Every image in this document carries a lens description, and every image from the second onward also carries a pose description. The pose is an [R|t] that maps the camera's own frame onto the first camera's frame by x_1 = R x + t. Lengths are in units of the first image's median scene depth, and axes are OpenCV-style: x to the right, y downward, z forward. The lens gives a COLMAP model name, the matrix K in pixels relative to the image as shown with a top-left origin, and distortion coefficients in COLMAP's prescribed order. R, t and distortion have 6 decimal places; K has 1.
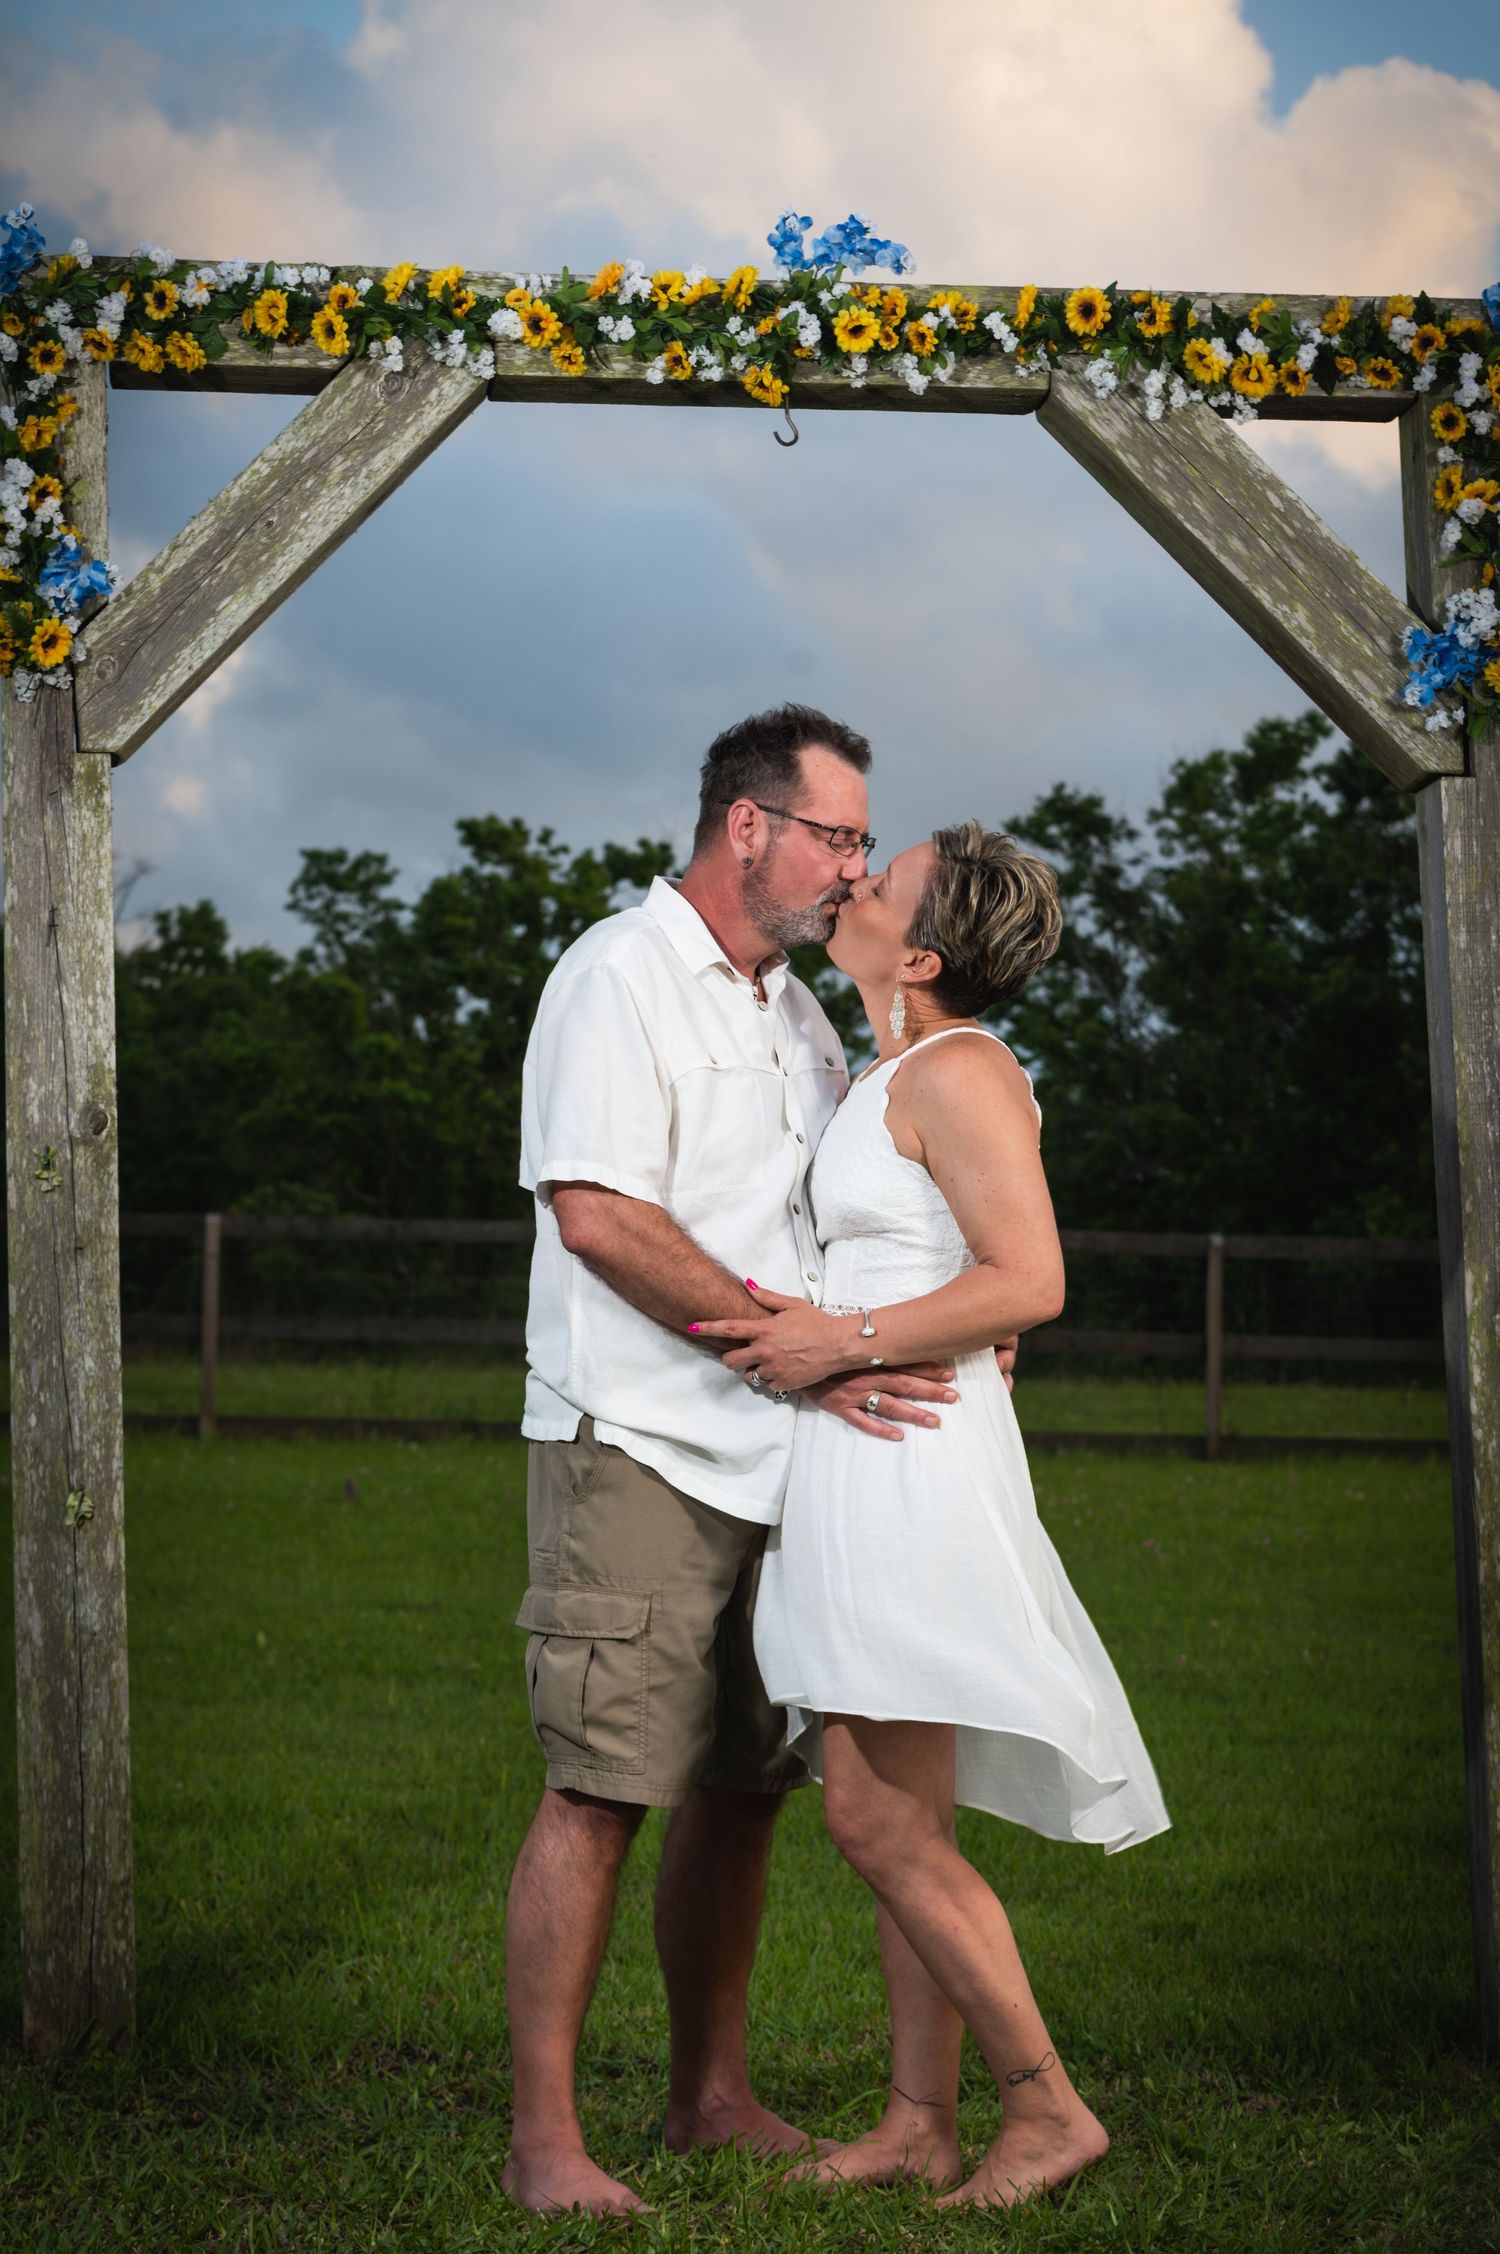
lens RADIAL K [[4841.9, 0, 717.9], [0, 4841.9, 1170.9], [0, 0, 1]] dist [-0.091344, -0.034232]
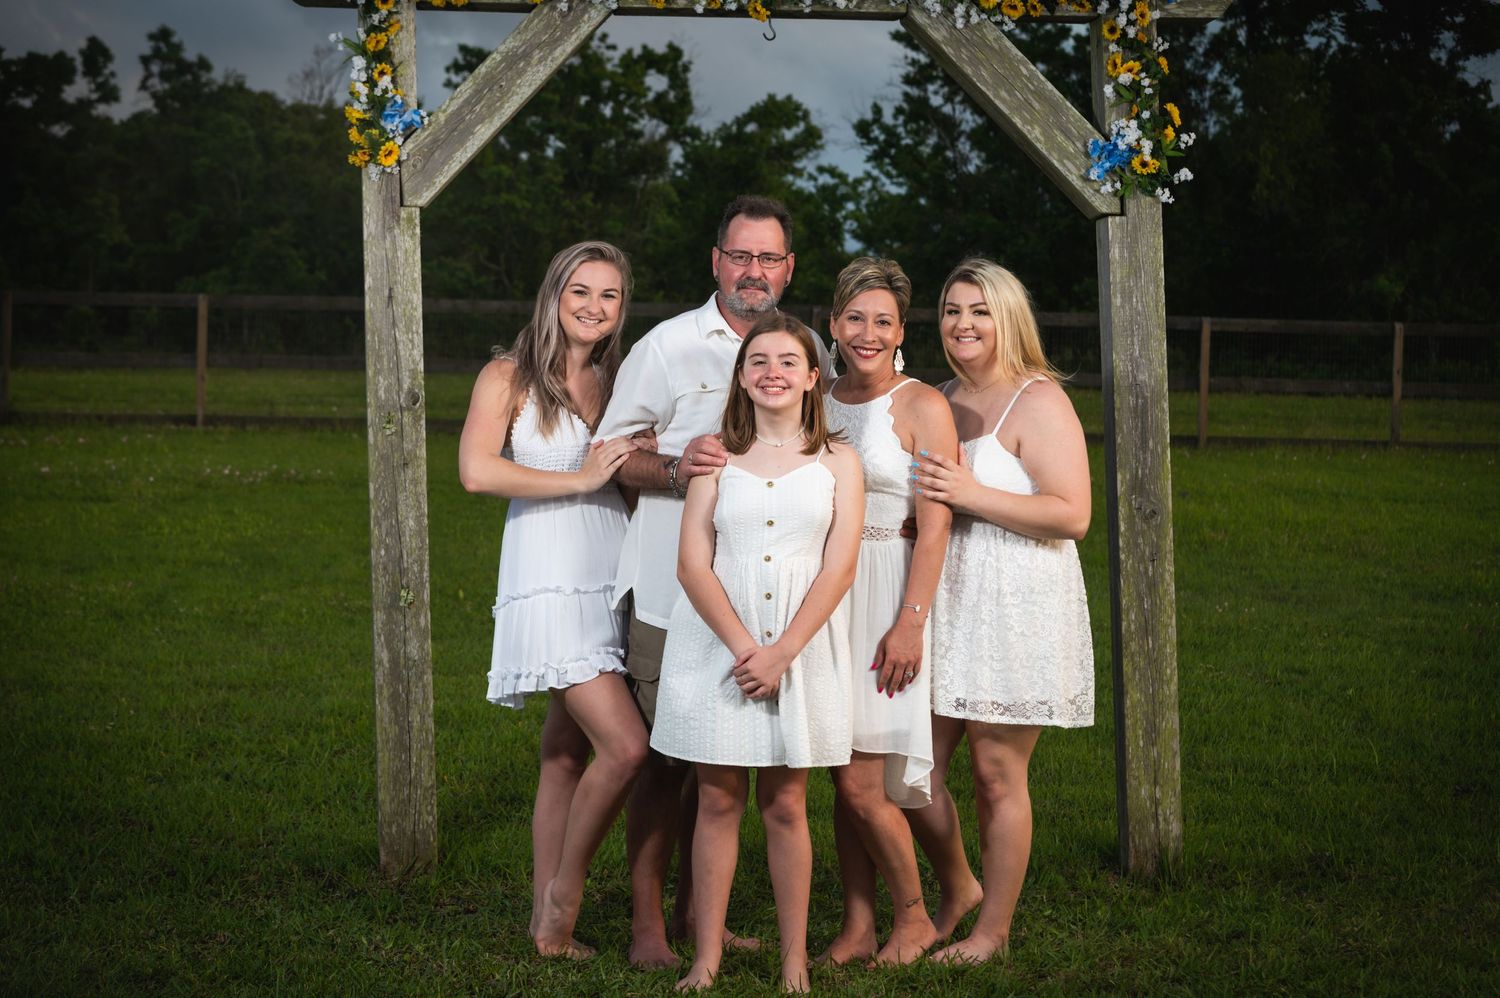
lens RADIAL K [[3026.4, 0, 750.0], [0, 3026.4, 499.0], [0, 0, 1]] dist [-0.082020, -0.298317]
pose [[0.999888, 0.001561, 0.014875, -0.011274], [-0.002871, 0.996074, 0.088474, -0.076474], [-0.014679, -0.088507, 0.995967, -0.211908]]
